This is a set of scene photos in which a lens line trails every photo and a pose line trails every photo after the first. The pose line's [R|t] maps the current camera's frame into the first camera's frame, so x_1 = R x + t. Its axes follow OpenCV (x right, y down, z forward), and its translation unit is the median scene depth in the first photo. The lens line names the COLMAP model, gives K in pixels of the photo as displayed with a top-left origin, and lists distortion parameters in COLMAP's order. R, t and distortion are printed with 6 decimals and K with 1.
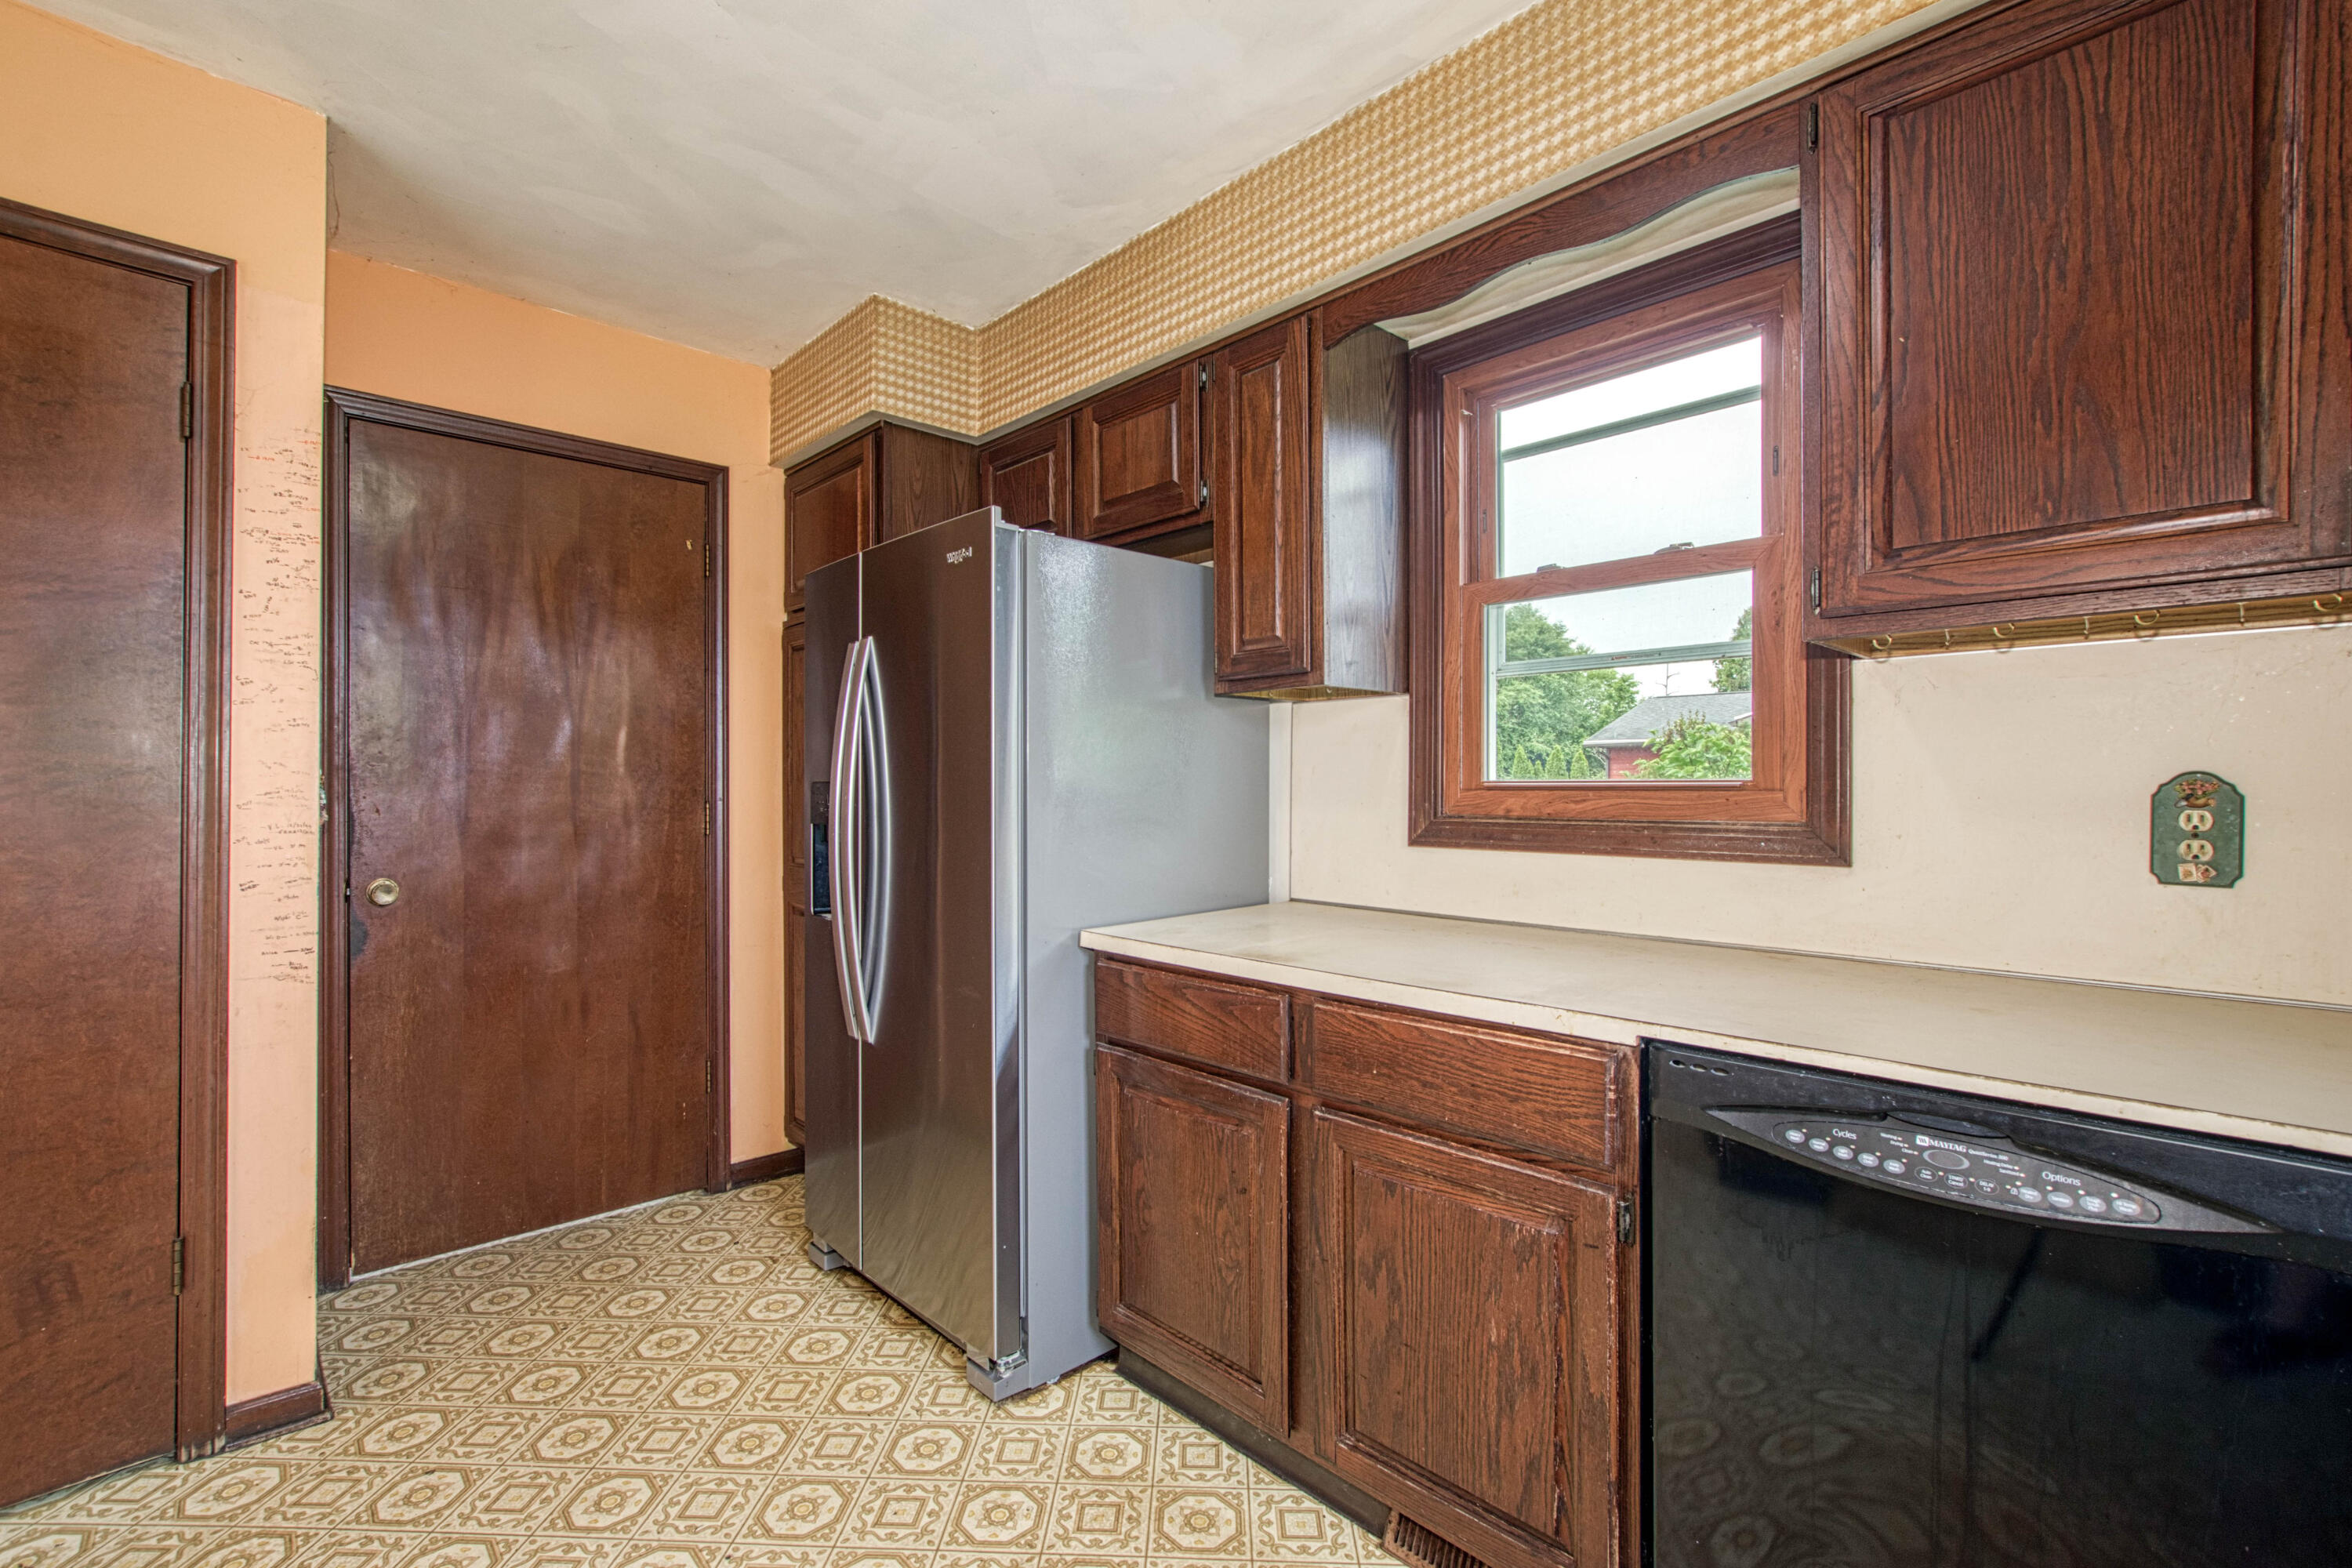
lens RADIAL K [[1026.0, 0, 1176.0], [0, 1026.0, 784.0], [0, 0, 1]] dist [-0.000962, 0.000536]
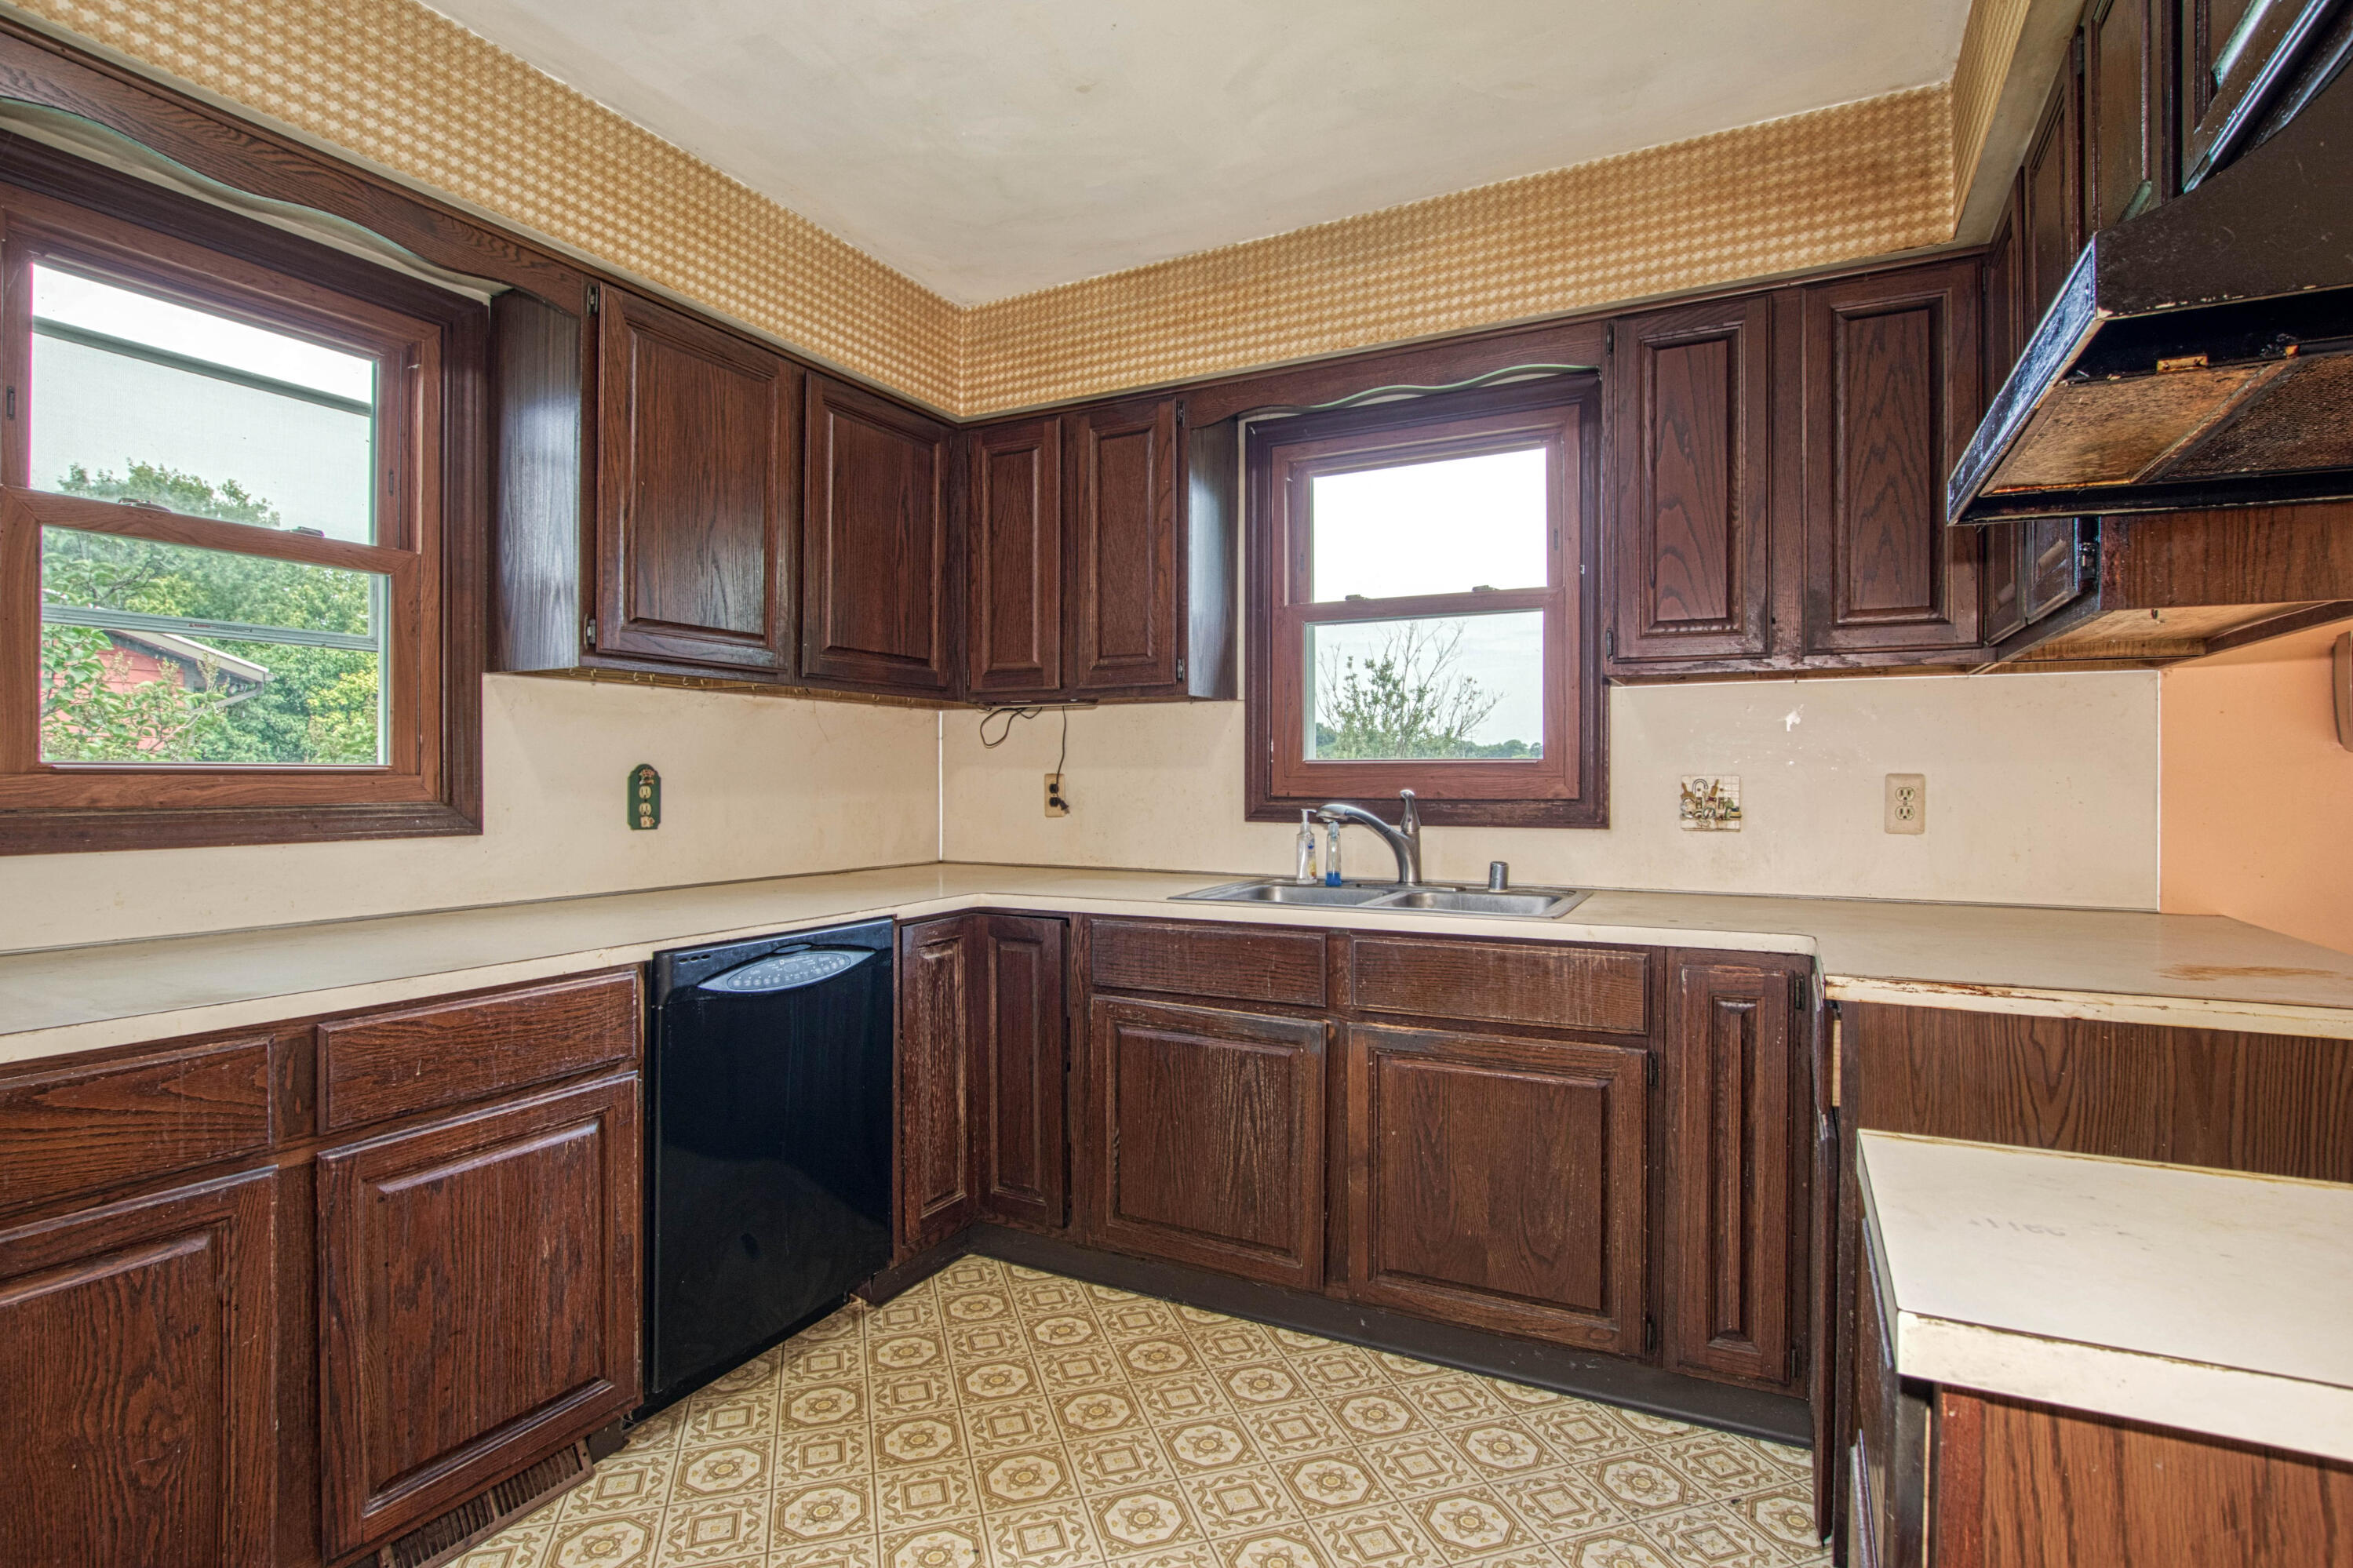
lens RADIAL K [[1152.0, 0, 1176.5], [0, 1152.0, 784.0], [0, 0, 1]] dist [-0.031223, 0.005582]
pose [[-0.318943, -0.002880, 0.947770, -0.877003], [-0.002588, 0.999994, 0.002168, 0.011592], [-0.947770, -0.001761, -0.318949, 0.588323]]
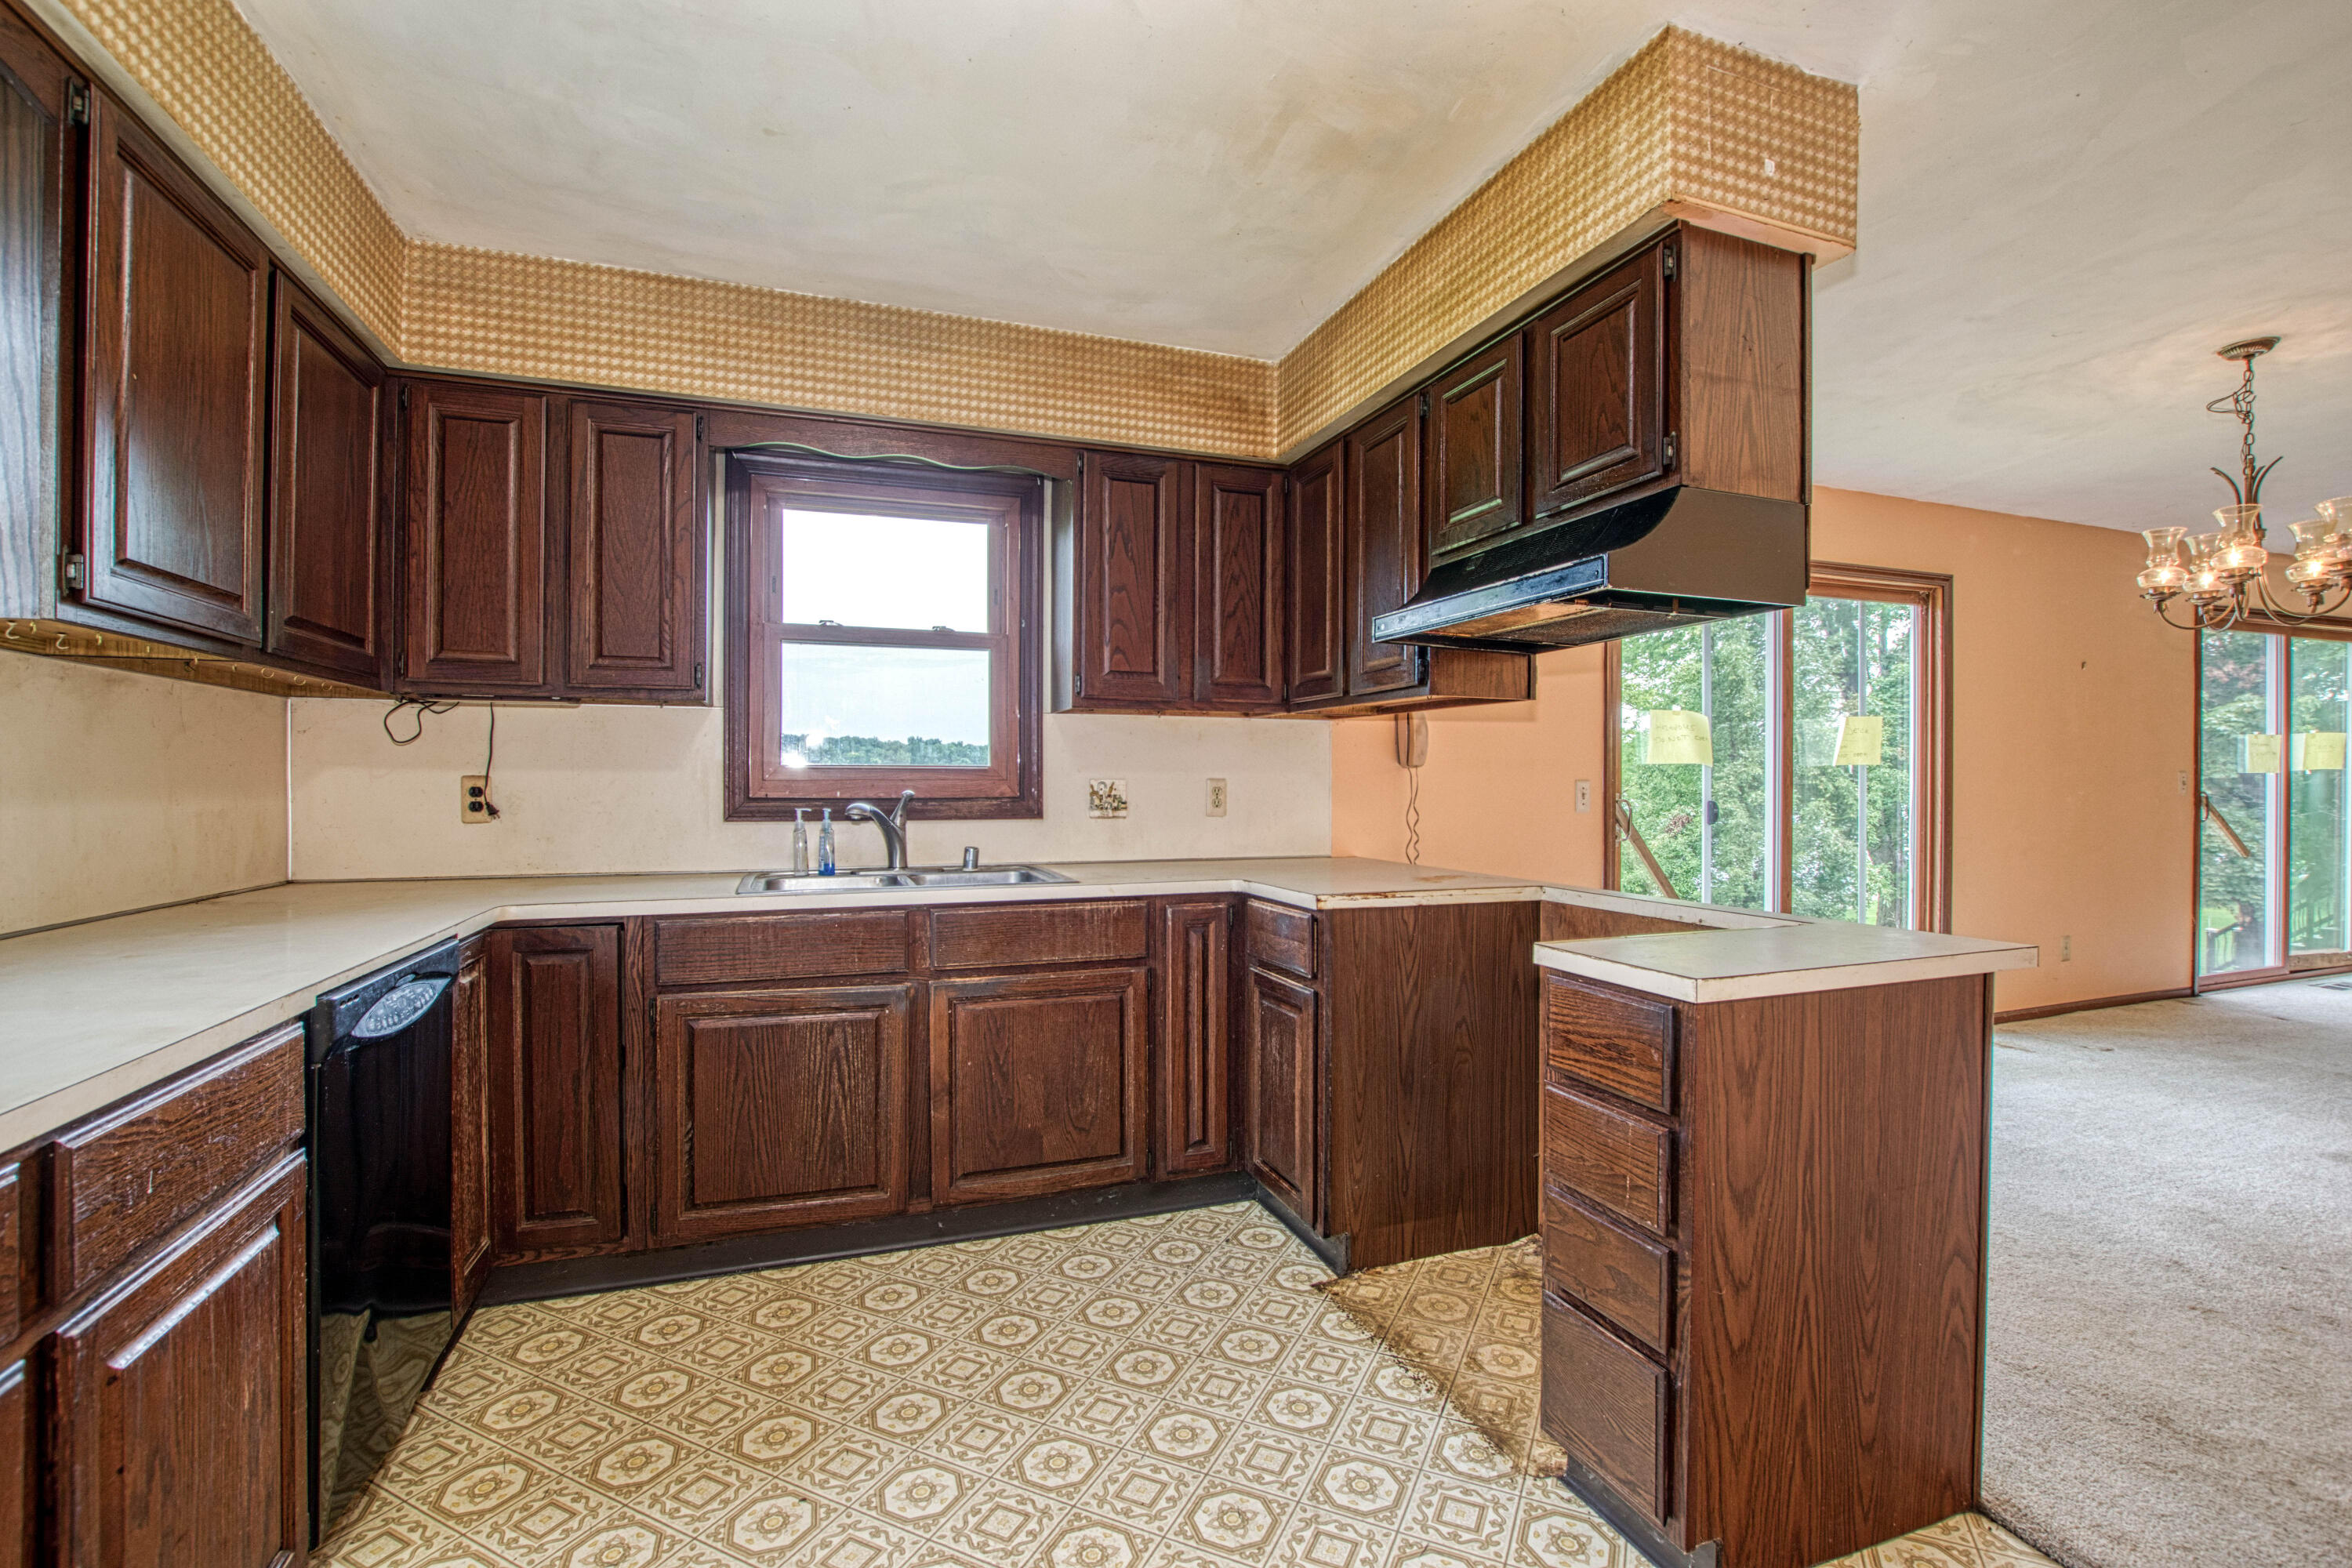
lens RADIAL K [[1037.2, 0, 1183.2], [0, 1037.2, 792.1], [0, 0, 1]] dist [-0.026400, 0.000430]
pose [[-0.915872, -0.002443, 0.401462, -0.592439], [-0.000550, 0.999988, 0.004831, 0.016178], [-0.401469, 0.004204, -0.915863, 1.164166]]
